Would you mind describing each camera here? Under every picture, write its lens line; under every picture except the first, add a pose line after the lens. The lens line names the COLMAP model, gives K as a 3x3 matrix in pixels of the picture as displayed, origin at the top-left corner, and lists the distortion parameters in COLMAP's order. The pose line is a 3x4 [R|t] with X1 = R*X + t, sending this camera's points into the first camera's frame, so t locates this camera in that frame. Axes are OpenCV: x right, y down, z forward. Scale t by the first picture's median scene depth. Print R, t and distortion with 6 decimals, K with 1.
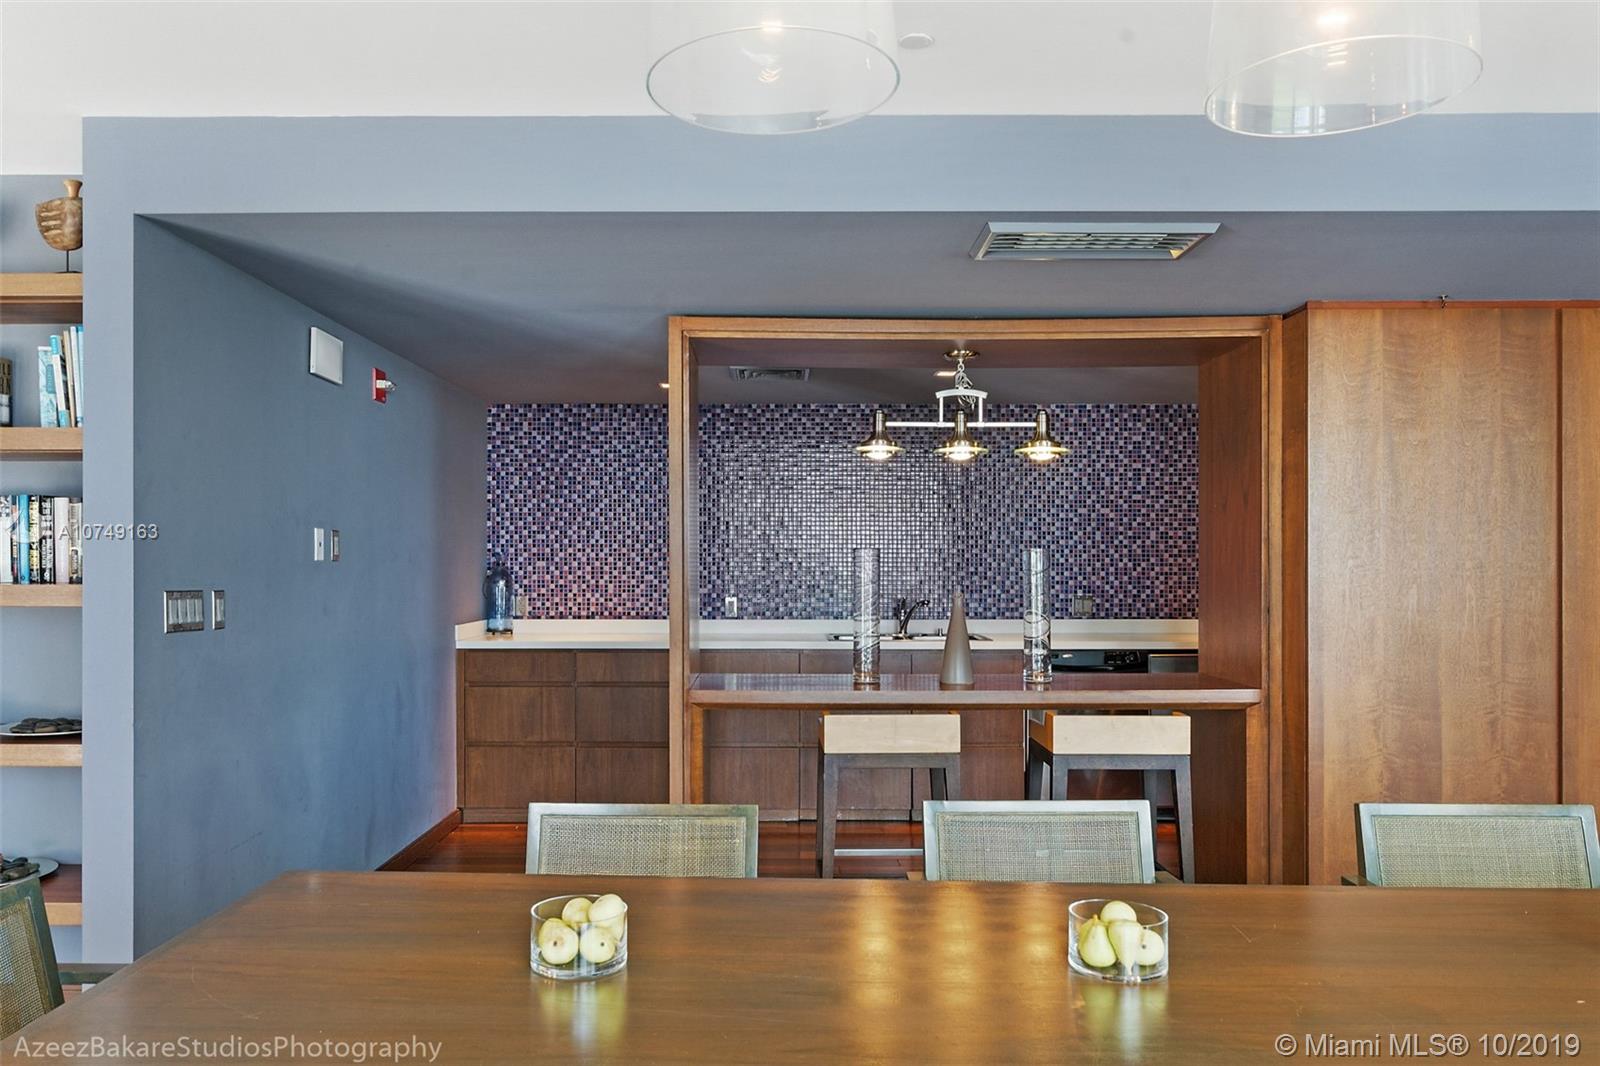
lens RADIAL K [[1161.8, 0, 800.0], [0, 1161.8, 533.0], [0, 0, 1]] dist [0.001346, 0.000322]
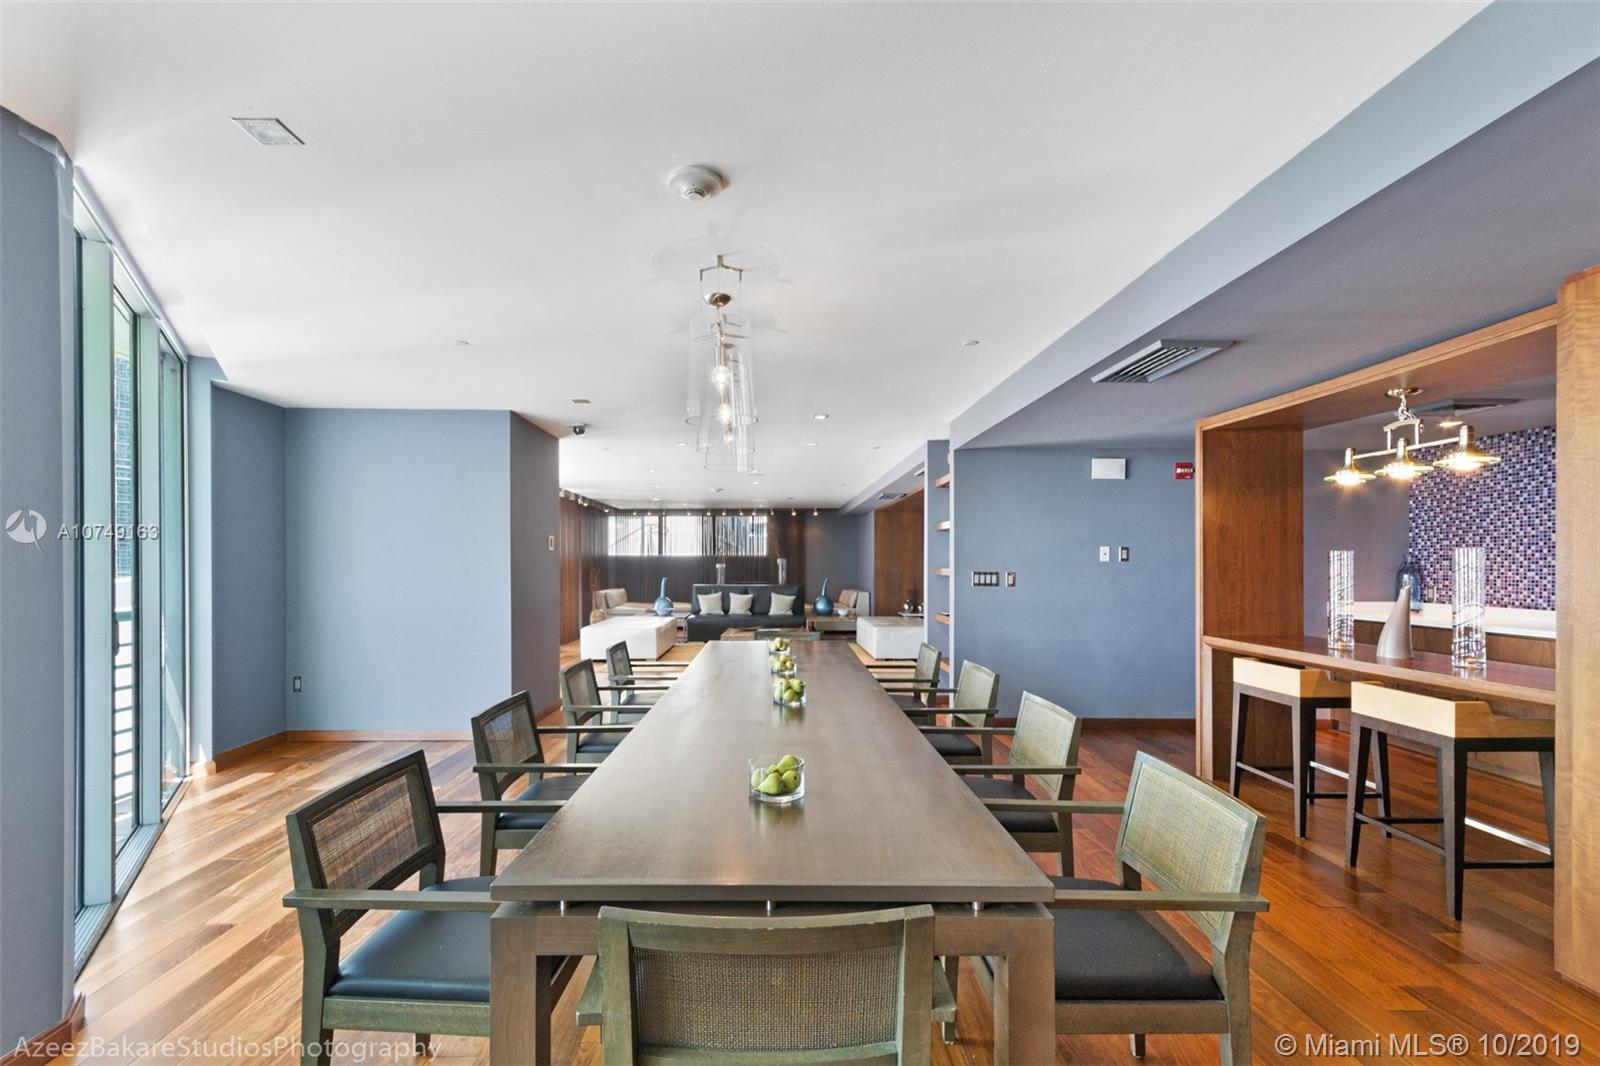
lens RADIAL K [[712.5, 0, 783.8], [0, 712.5, 539.9], [0, 0, 1]] dist [0.003863, -0.000214]
pose [[0.034682, -0.032394, -0.998873, 0.575889], [0.024583, 0.999200, -0.031551, 0.007257], [0.999096, -0.023461, 0.035450, 0.206754]]
